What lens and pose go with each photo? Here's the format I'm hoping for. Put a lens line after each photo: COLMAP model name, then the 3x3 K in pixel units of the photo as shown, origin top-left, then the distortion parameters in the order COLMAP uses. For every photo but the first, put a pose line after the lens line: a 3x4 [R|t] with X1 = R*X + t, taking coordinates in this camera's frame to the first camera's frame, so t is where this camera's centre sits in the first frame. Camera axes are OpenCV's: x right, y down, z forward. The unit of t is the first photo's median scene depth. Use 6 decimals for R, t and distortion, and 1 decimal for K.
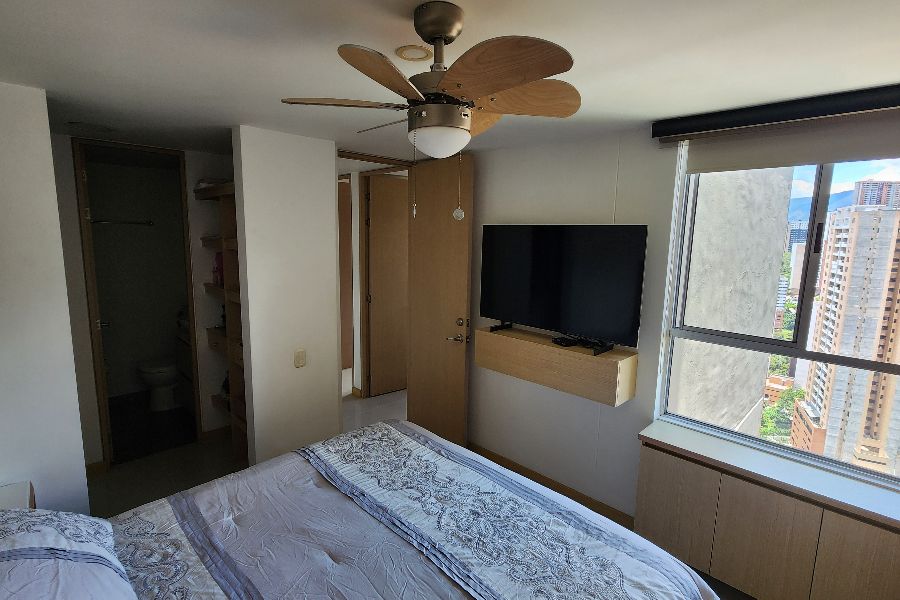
lens RADIAL K [[436.2, 0, 447.1], [0, 436.2, 296.1], [0, 0, 1]] dist [-0.002696, -0.000277]
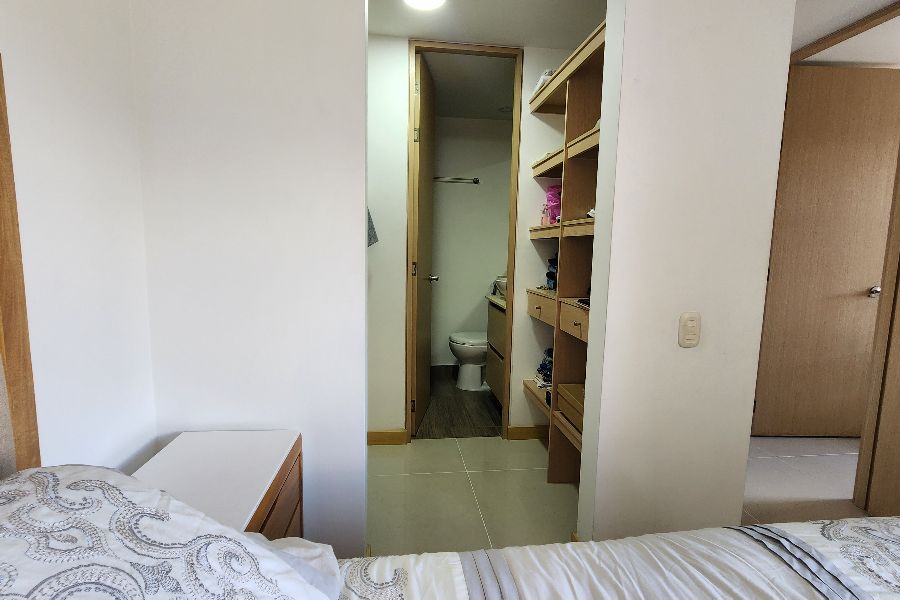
lens RADIAL K [[436.2, 0, 447.1], [0, 436.2, 296.1], [0, 0, 1]] dist [-0.002696, -0.000277]
pose [[0.792472, 0.062479, -0.606700, -0.194531], [-0.088423, 0.995999, -0.012928, 0.102532], [0.603465, 0.063891, 0.794826, 0.302201]]
